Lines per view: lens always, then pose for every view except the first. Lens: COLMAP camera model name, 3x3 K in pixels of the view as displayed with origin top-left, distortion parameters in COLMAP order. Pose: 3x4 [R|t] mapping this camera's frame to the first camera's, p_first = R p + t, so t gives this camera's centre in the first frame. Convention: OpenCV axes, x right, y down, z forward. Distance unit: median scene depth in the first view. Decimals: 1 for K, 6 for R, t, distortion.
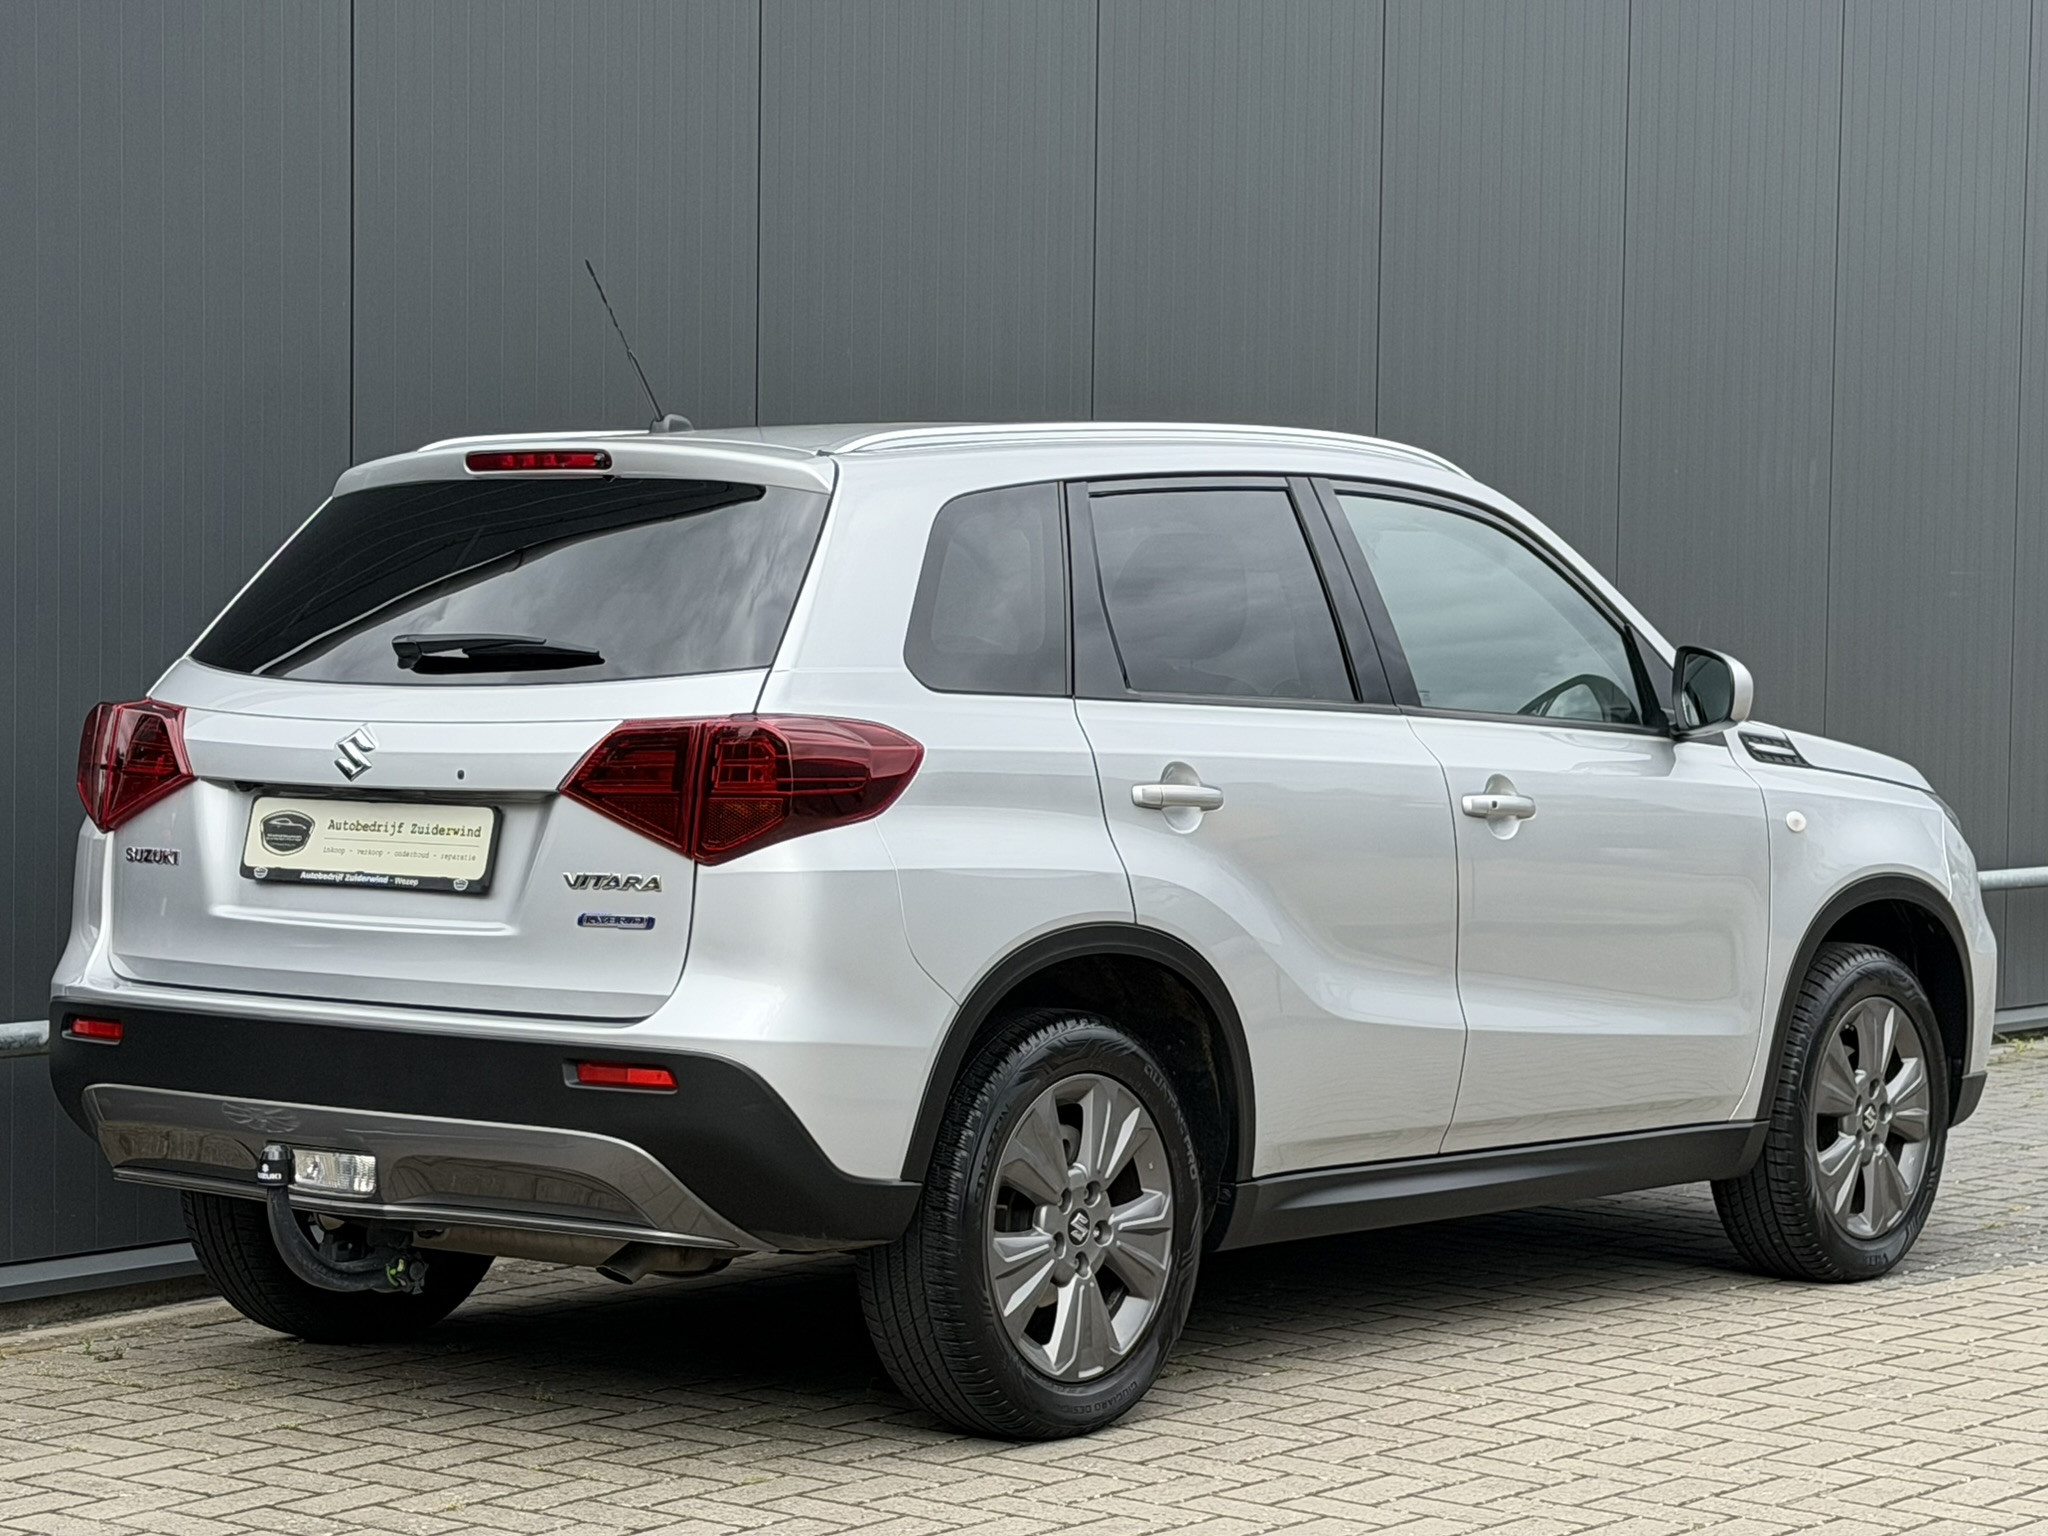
lens RADIAL K [[4519.0, 0, 1024.0], [0, 4519.0, 768.0], [0, 0, 1]] dist [-0.001167, -0.012473]
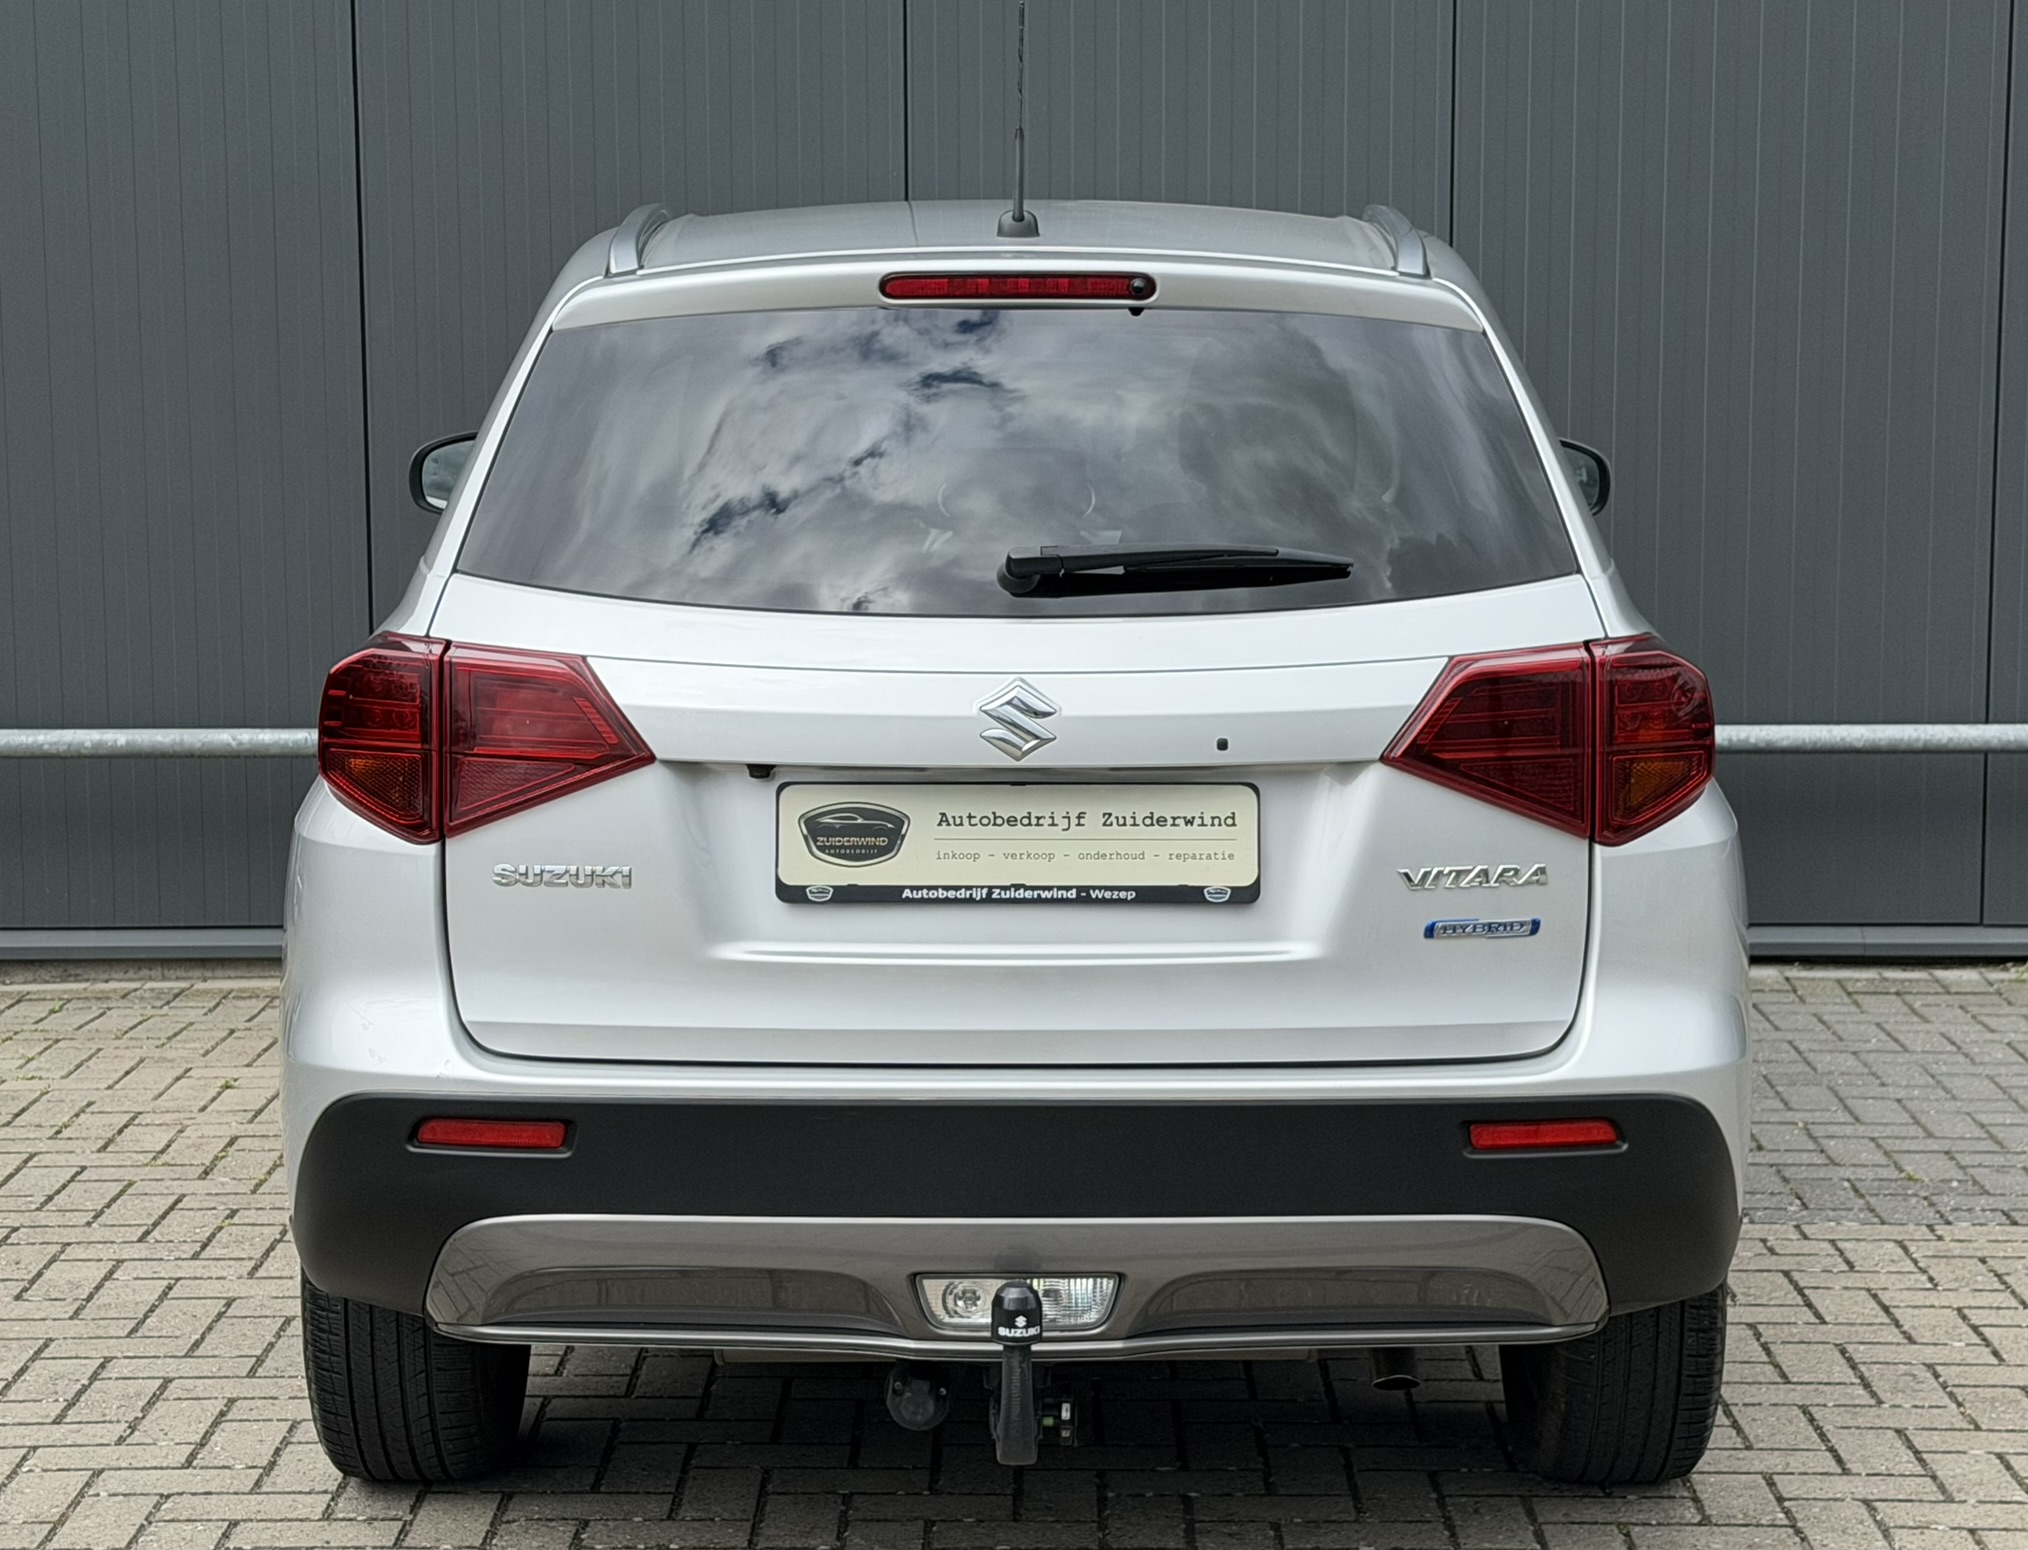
lens RADIAL K [[4135.5, 0, 1014.0], [0, 4135.5, 775.0], [0, 0, 1]] dist [0.098685, 0.012422]
pose [[0.810807, -0.092214, 0.578004, -0.518571], [0.030922, 0.992881, 0.115027, -0.068720], [-0.584497, -0.075391, 0.807886, 0.468137]]
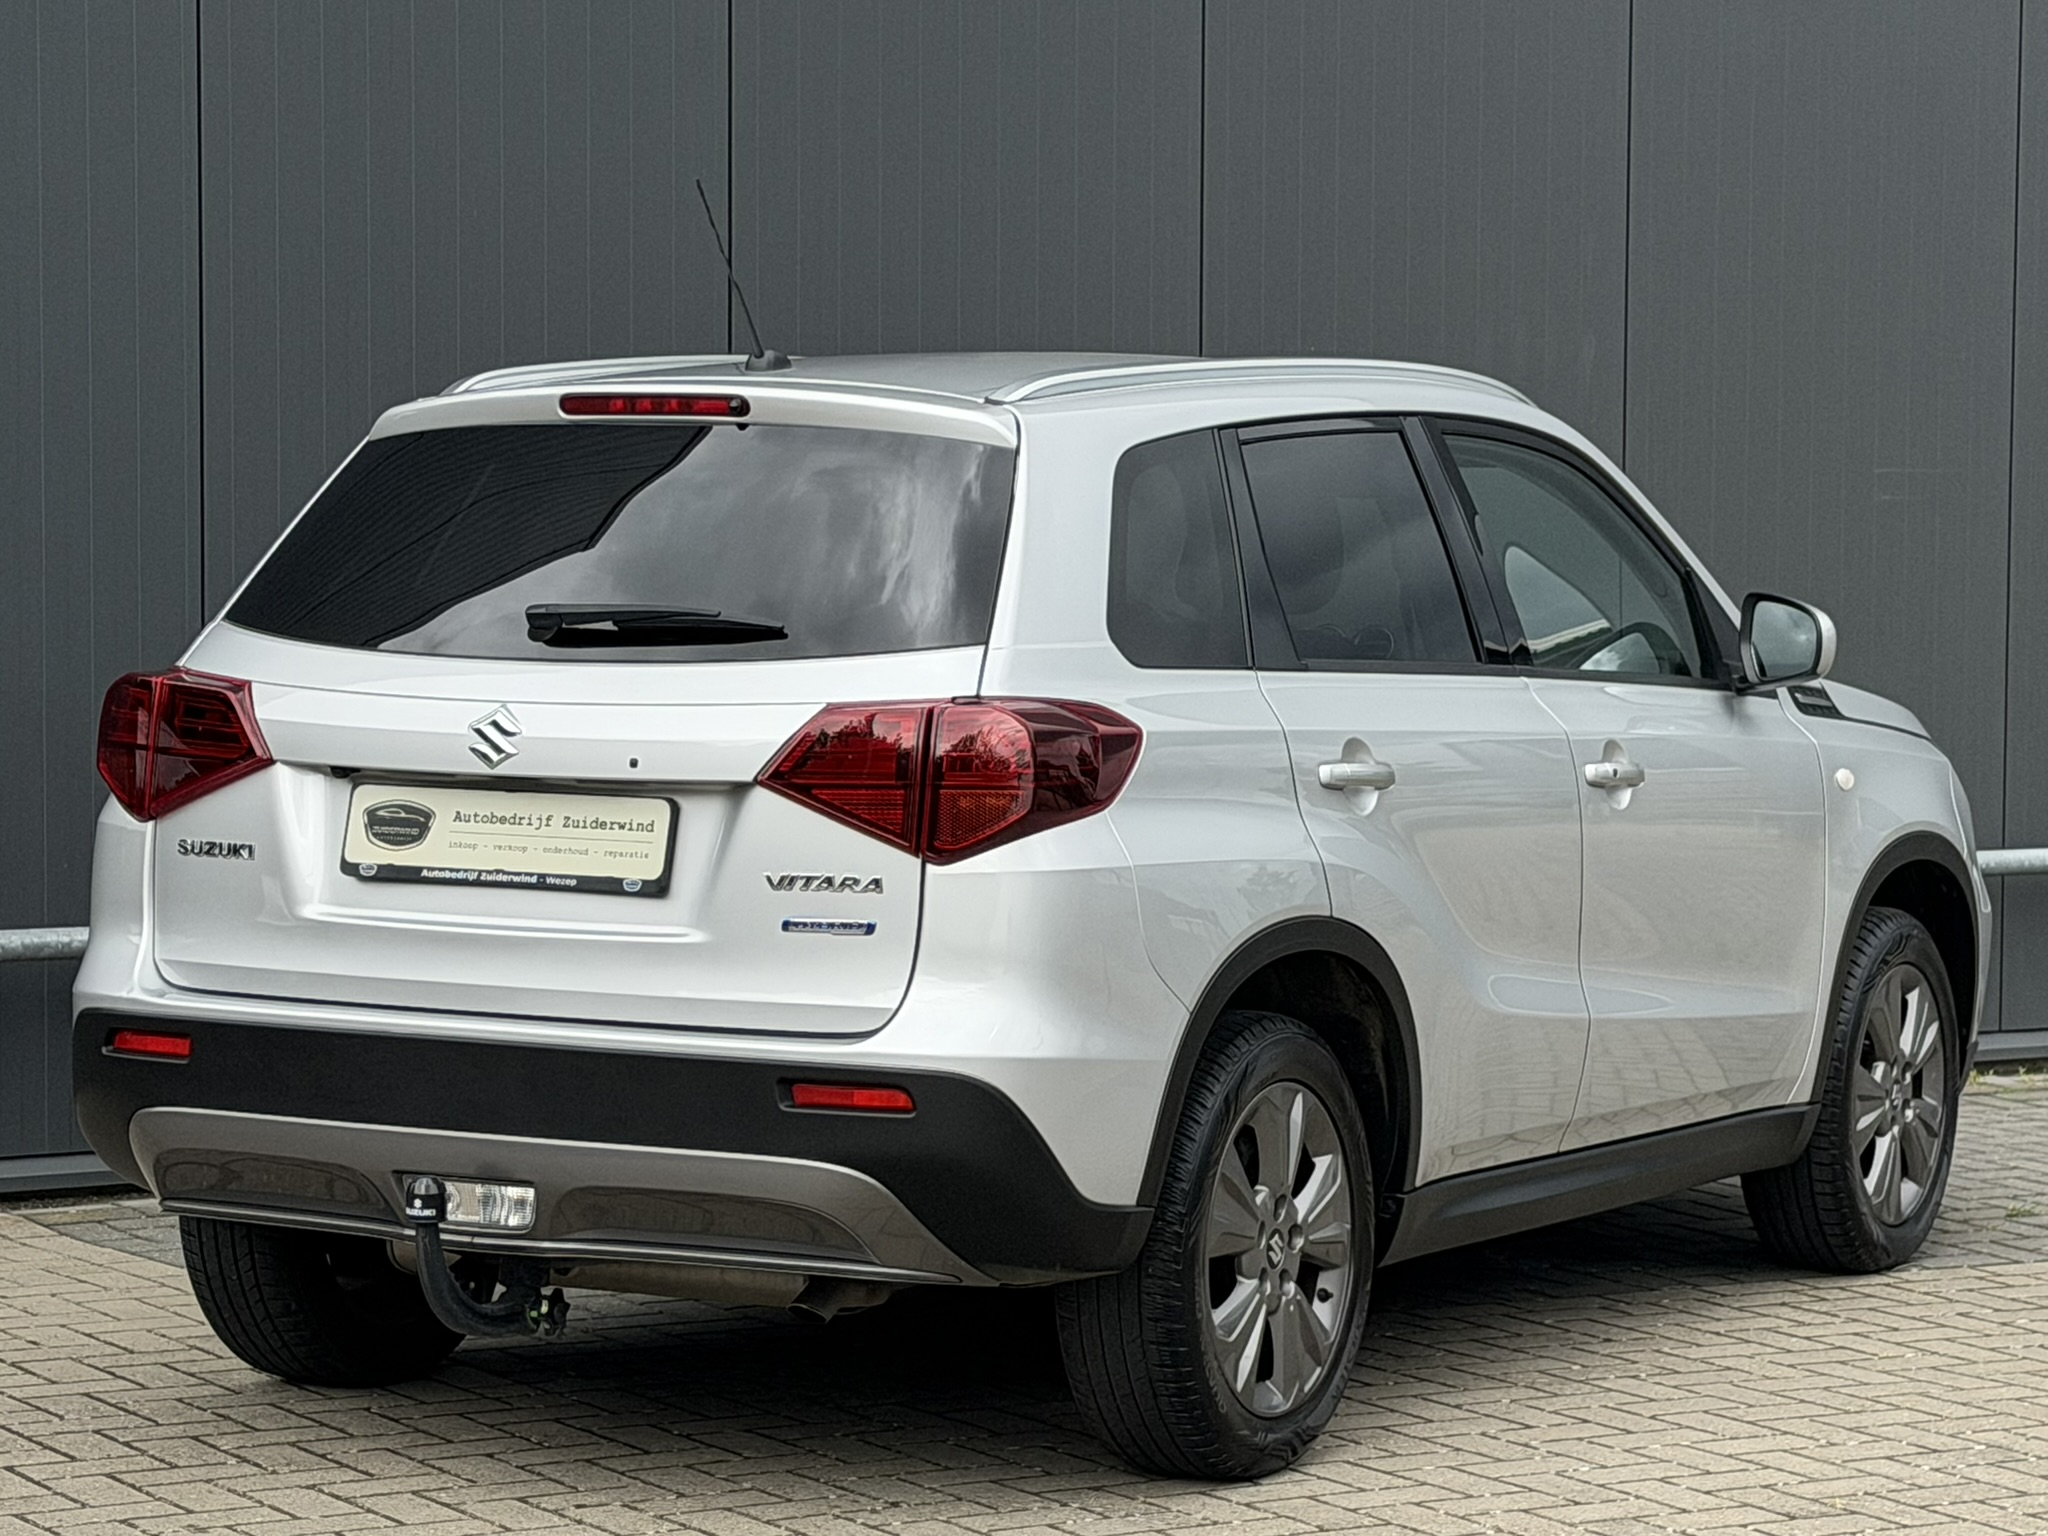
lens RADIAL K [[5269.5, 0, 1024.0], [0, 5269.5, 768.0], [0, 0, 1]] dist [0.020028, -0.513834]
pose [[0.987491, -0.006394, 0.157545, -0.206494], [0.002231, 0.999644, 0.026588, -0.024465], [-0.157659, -0.025904, 0.987154, -0.046703]]
